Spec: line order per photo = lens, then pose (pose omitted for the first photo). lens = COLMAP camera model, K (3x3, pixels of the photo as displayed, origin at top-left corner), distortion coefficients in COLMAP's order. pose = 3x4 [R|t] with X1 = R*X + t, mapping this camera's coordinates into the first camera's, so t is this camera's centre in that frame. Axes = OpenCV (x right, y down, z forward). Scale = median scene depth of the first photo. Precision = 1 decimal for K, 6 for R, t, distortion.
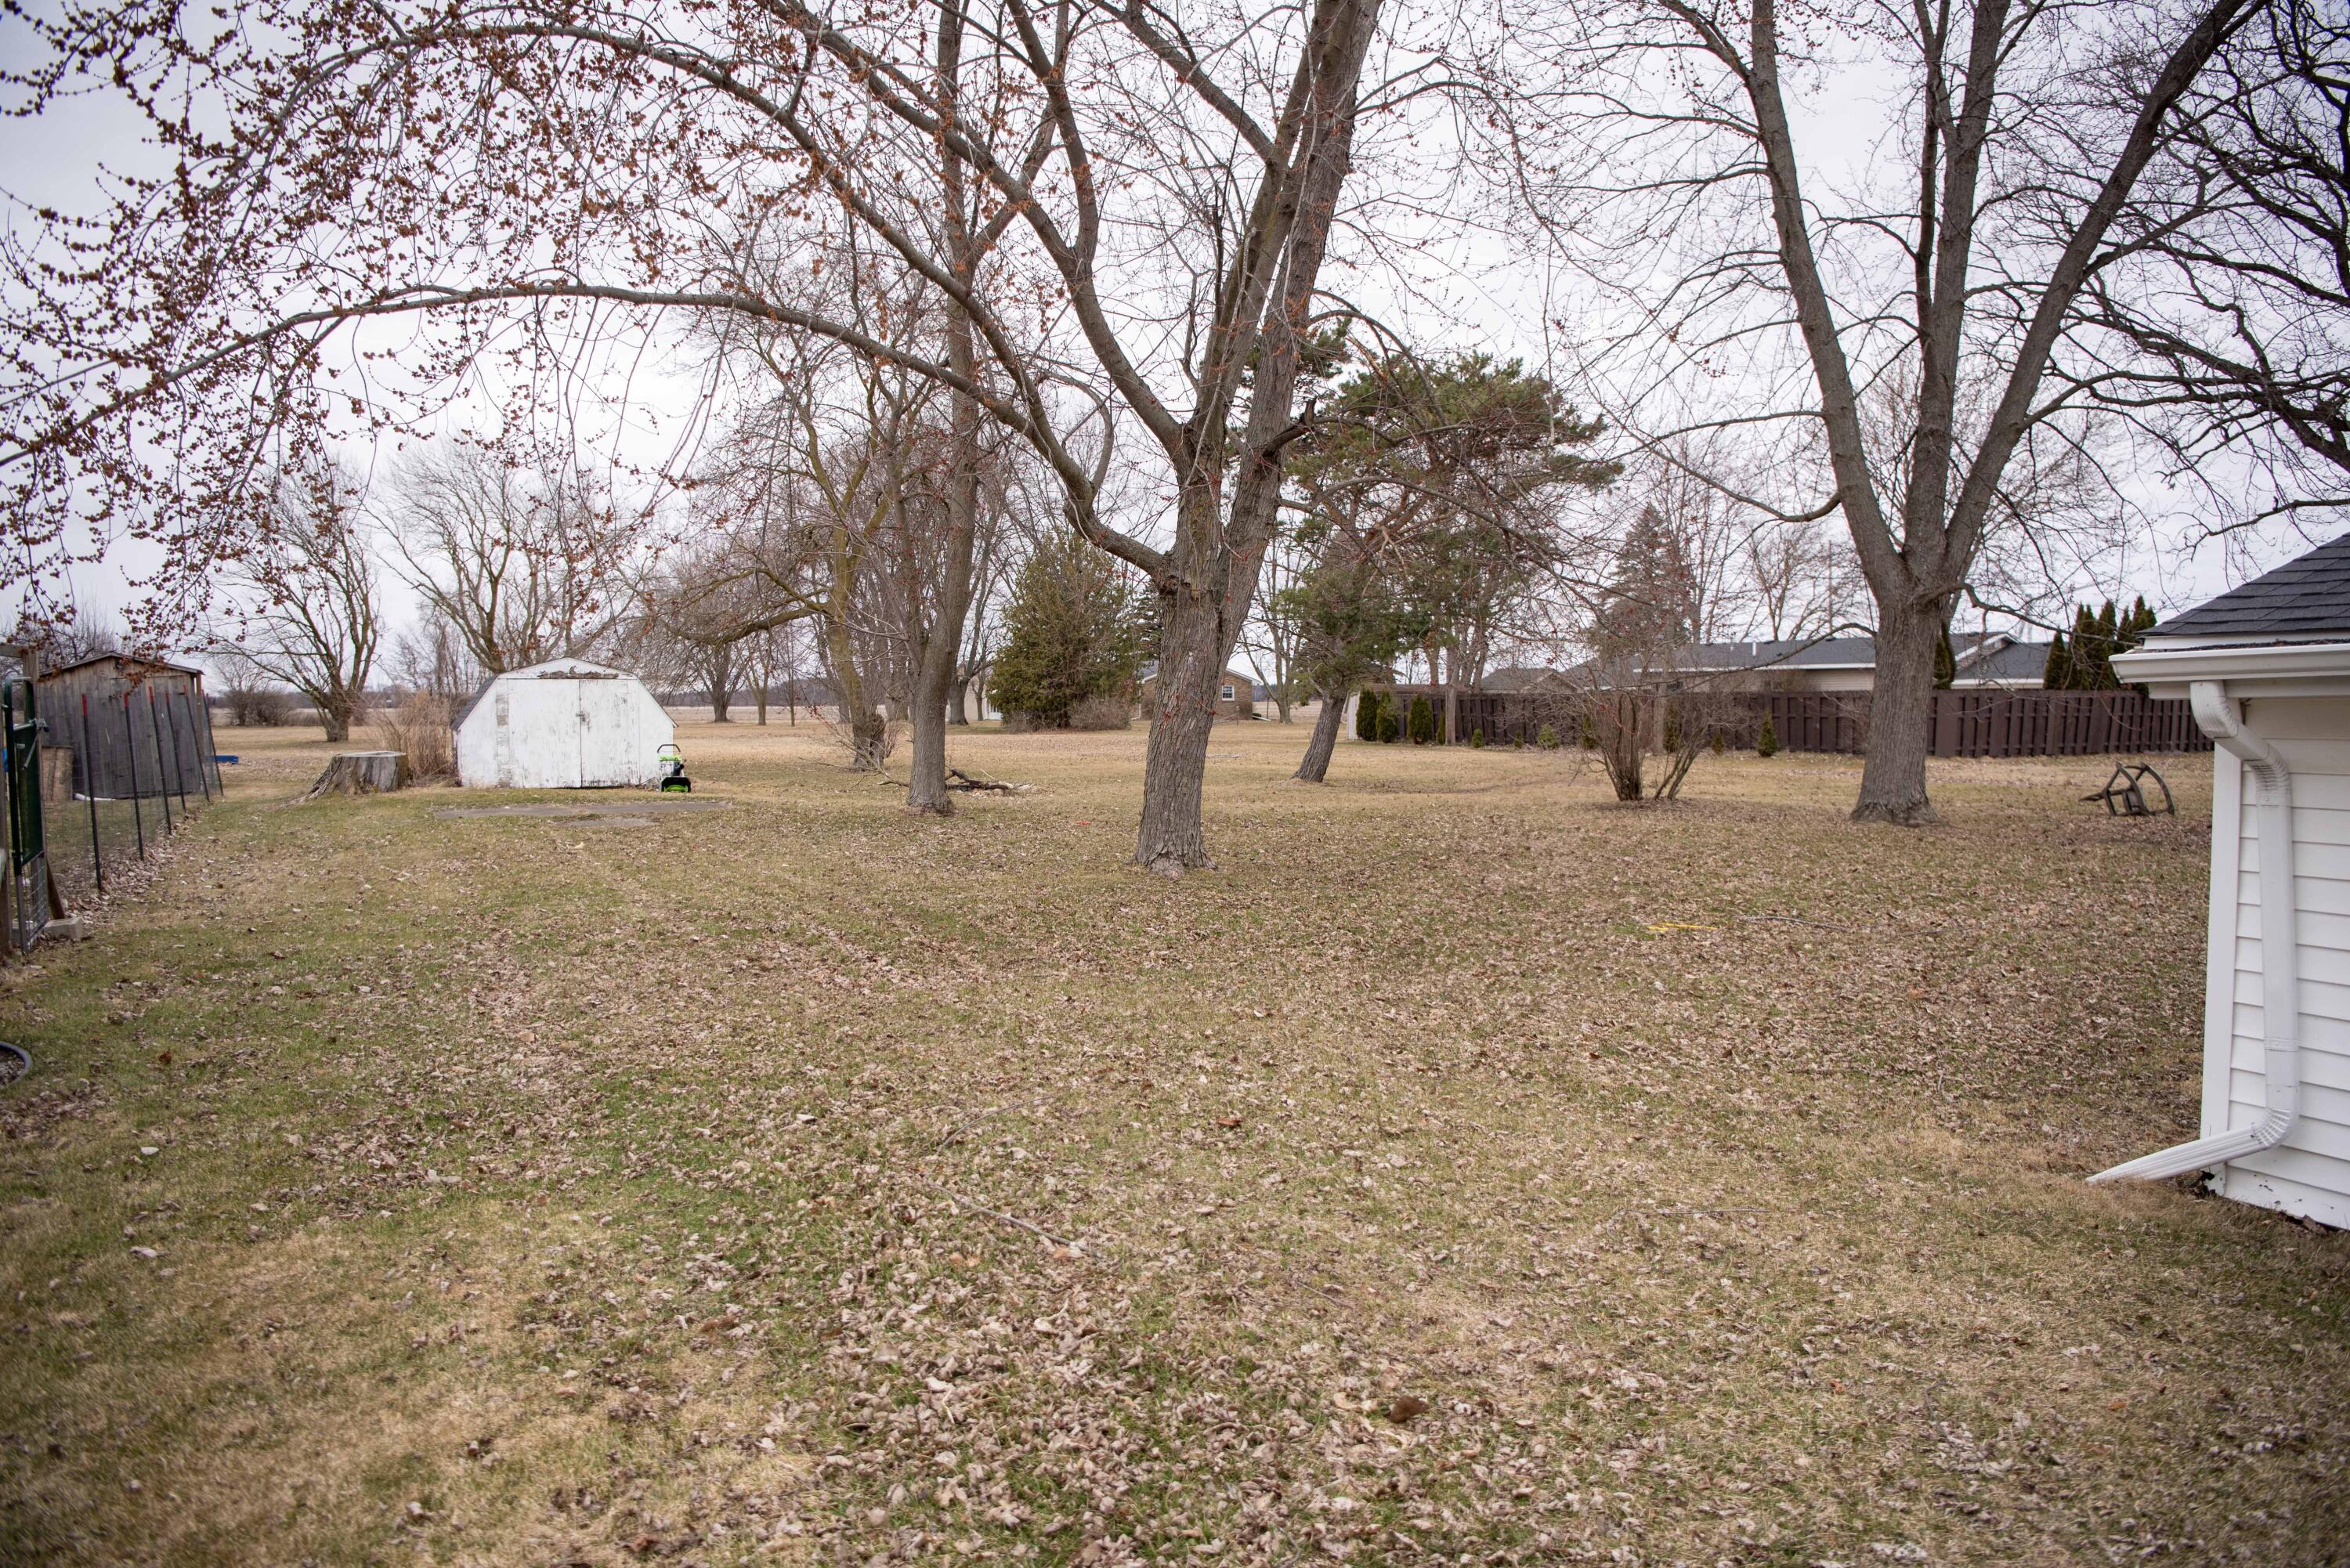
lens RADIAL K [[1712.1, 0, 1199.5], [0, 1712.1, 788.3], [0, 0, 1]] dist [-0.057367, 0.023311]
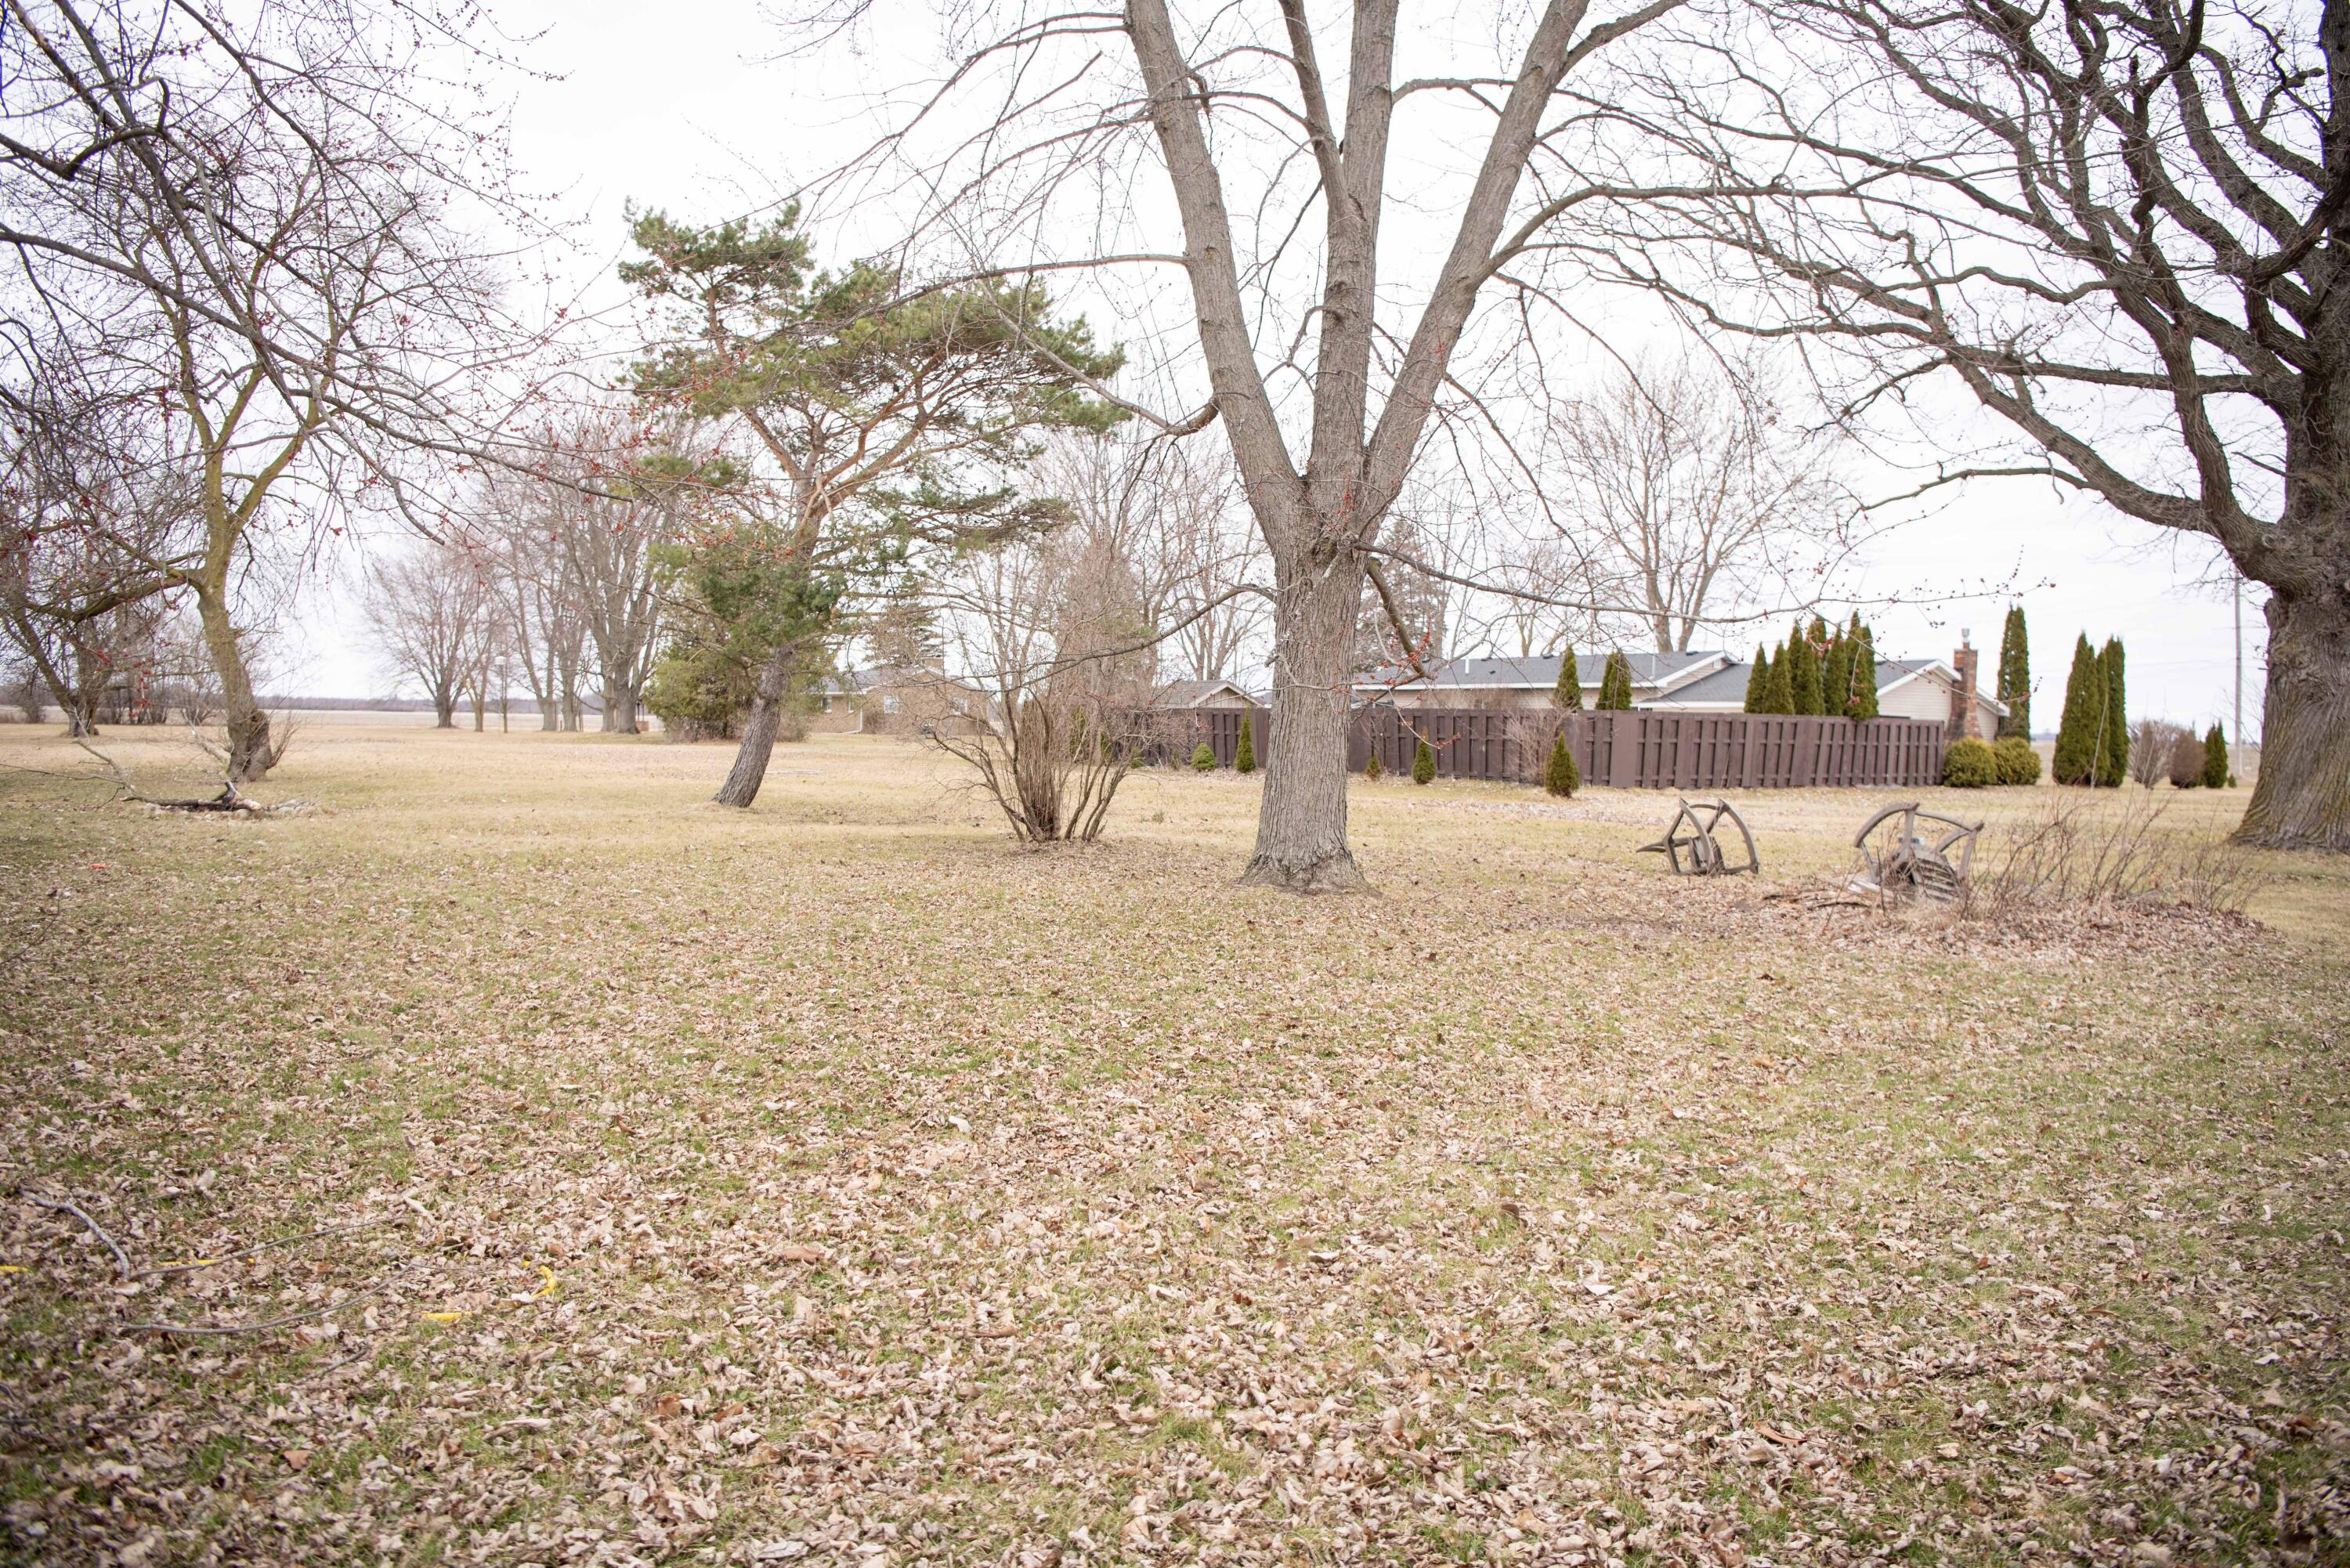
lens RADIAL K [[1712.1, 0, 1163.3], [0, 1712.1, 789.9], [0, 0, 1]] dist [-0.057367, 0.023311]
pose [[0.996407, 0.017145, 0.082942, 0.218360], [-0.016281, 0.999806, -0.011085, -0.006544], [-0.083116, 0.009694, 0.996493, 0.246818]]
